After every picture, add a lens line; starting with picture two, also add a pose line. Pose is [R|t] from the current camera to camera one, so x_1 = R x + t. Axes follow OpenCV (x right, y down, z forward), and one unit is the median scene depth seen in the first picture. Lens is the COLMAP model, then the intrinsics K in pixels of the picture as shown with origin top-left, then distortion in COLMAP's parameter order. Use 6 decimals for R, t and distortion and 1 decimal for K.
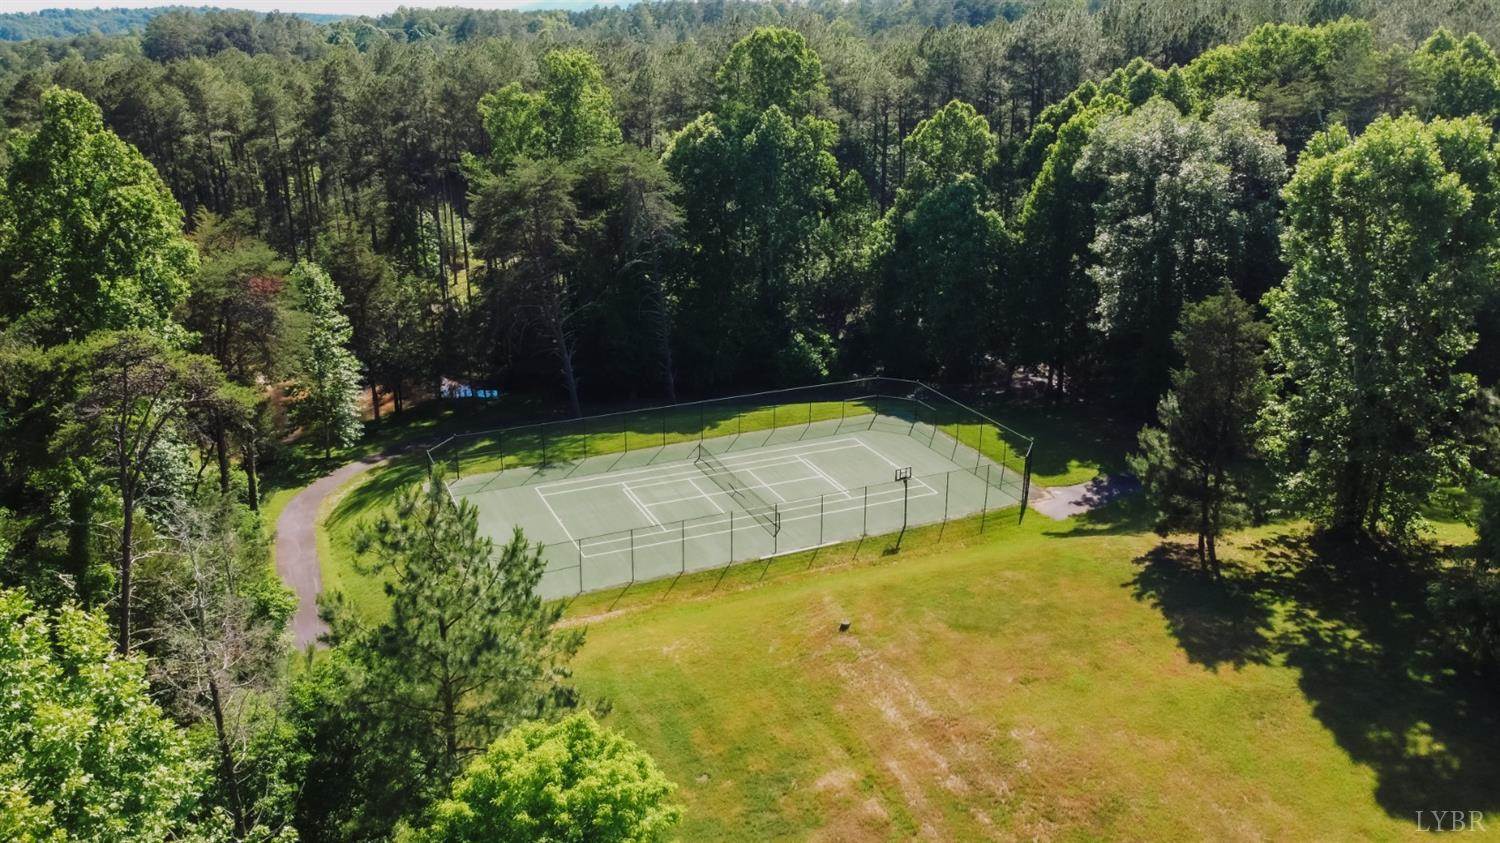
lens RADIAL K [[1134.3, 0, 750.0], [0, 1134.3, 421.5], [0, 0, 1]] dist [0.002350, -0.001632]
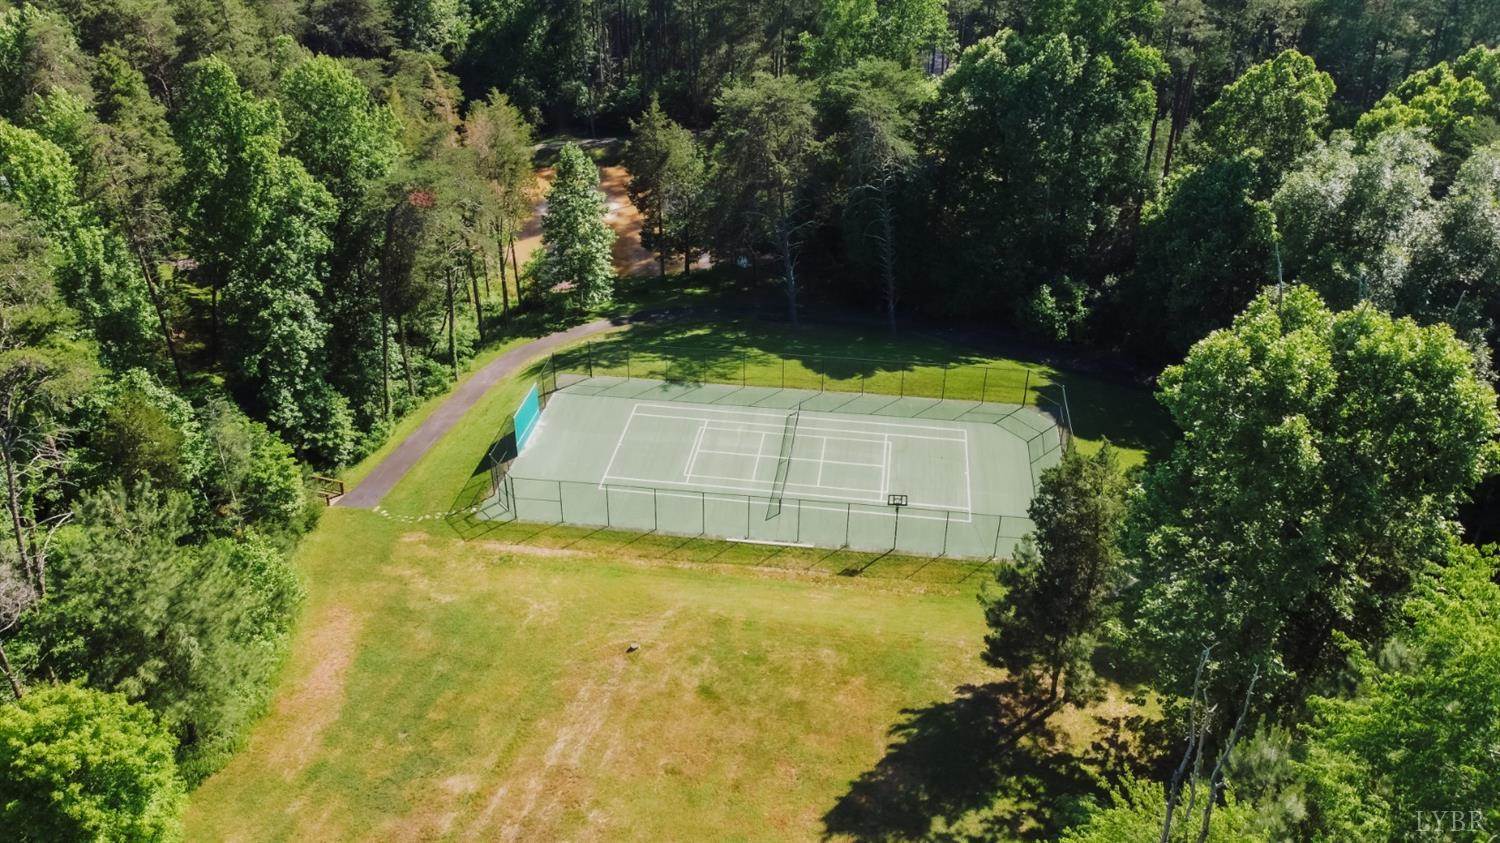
lens RADIAL K [[1134.3, 0, 750.0], [0, 1134.3, 421.5], [0, 0, 1]] dist [0.002350, -0.001632]
pose [[0.843005, 0.273683, -0.463078, 0.467386], [-0.179920, 0.954768, 0.236741, -0.230136], [0.506924, -0.116257, 0.854115, 0.108710]]
